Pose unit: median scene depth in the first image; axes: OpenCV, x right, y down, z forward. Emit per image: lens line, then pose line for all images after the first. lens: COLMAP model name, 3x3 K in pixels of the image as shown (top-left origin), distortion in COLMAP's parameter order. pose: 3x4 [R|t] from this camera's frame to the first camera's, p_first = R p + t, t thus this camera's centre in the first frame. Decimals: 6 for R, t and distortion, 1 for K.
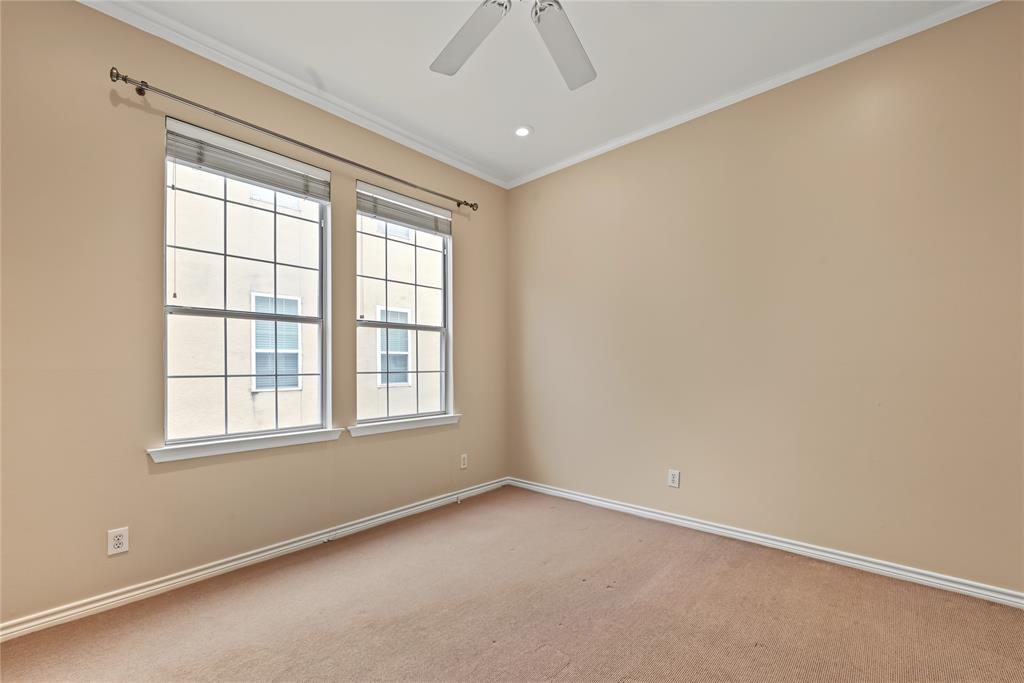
lens RADIAL K [[423.3, 0, 499.8], [0, 423.3, 364.2], [0, 0, 1]] dist [-0.001474, -0.000128]
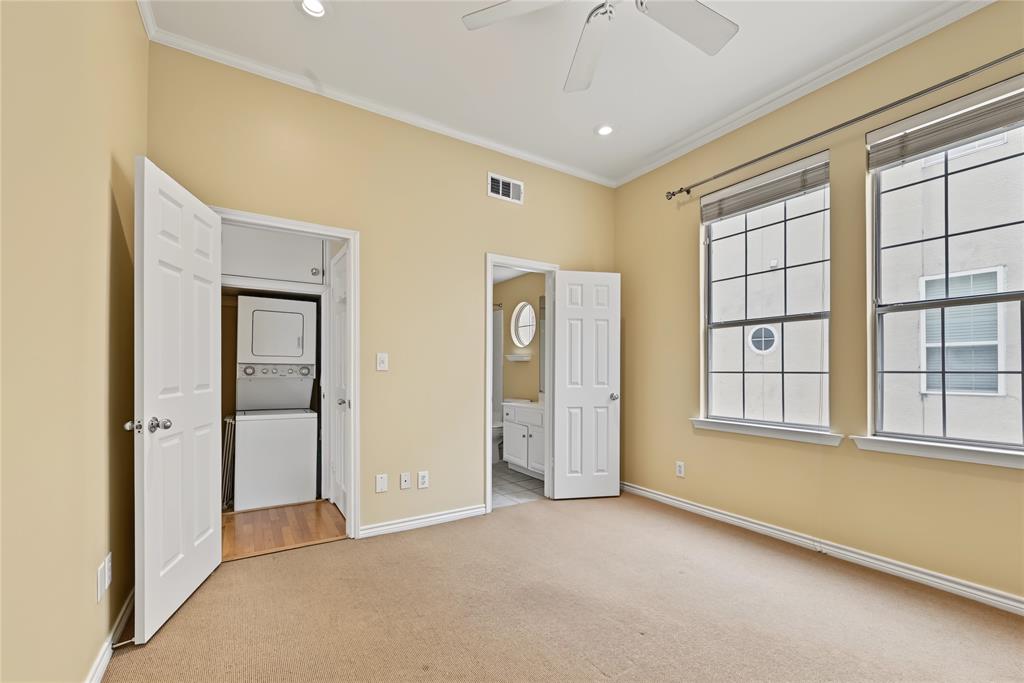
lens RADIAL K [[423.3, 0, 499.8], [0, 423.3, 364.2], [0, 0, 1]] dist [-0.001474, -0.000128]
pose [[-0.278724, 0.000120, -0.960371, 0.597992], [0.010498, 0.999941, -0.002921, -0.000013], [0.960314, -0.010896, -0.278709, 0.515247]]
